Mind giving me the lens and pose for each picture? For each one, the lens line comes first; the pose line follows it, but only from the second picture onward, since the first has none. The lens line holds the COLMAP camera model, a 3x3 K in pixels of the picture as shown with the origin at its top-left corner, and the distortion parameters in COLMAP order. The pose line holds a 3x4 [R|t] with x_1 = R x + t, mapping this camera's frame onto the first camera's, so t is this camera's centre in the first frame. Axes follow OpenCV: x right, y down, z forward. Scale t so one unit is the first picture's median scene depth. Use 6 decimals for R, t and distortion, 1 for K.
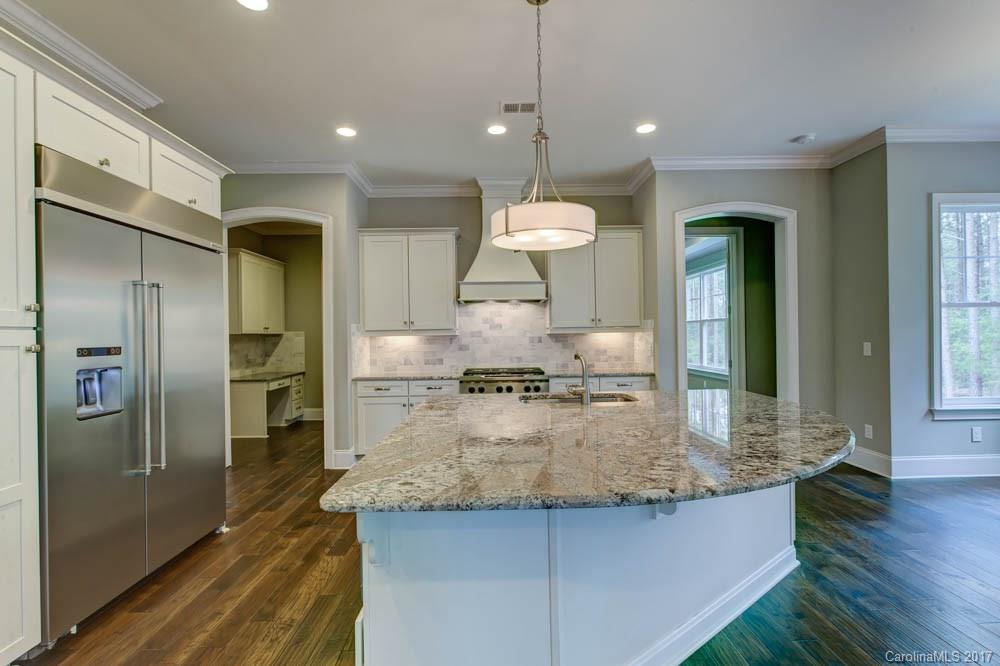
lens RADIAL K [[452.1, 0, 500.0], [0, 452.1, 333.0], [0, 0, 1]] dist [-0.002586, -0.000278]
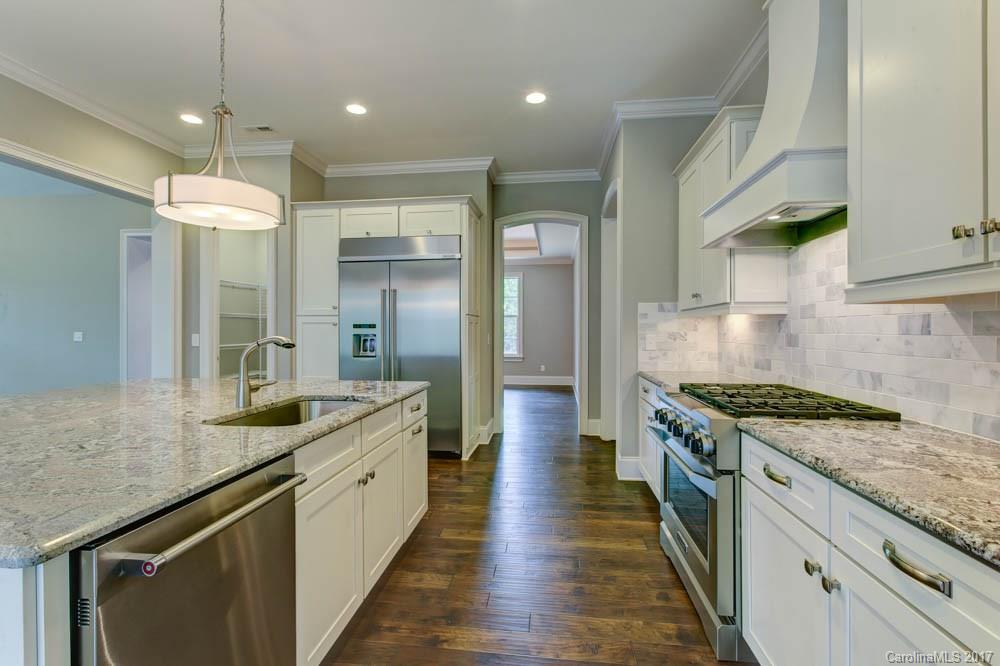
lens RADIAL K [[440.9, 0, 500.4], [0, 440.9, 323.8], [0, 0, 1]] dist [-0.001399, -0.000031]
pose [[-0.142582, 0.002685, -0.989779, 0.744164], [0.006834, 0.999975, 0.001728, 0.022526], [0.989759, -0.006518, -0.142597, 1.386463]]
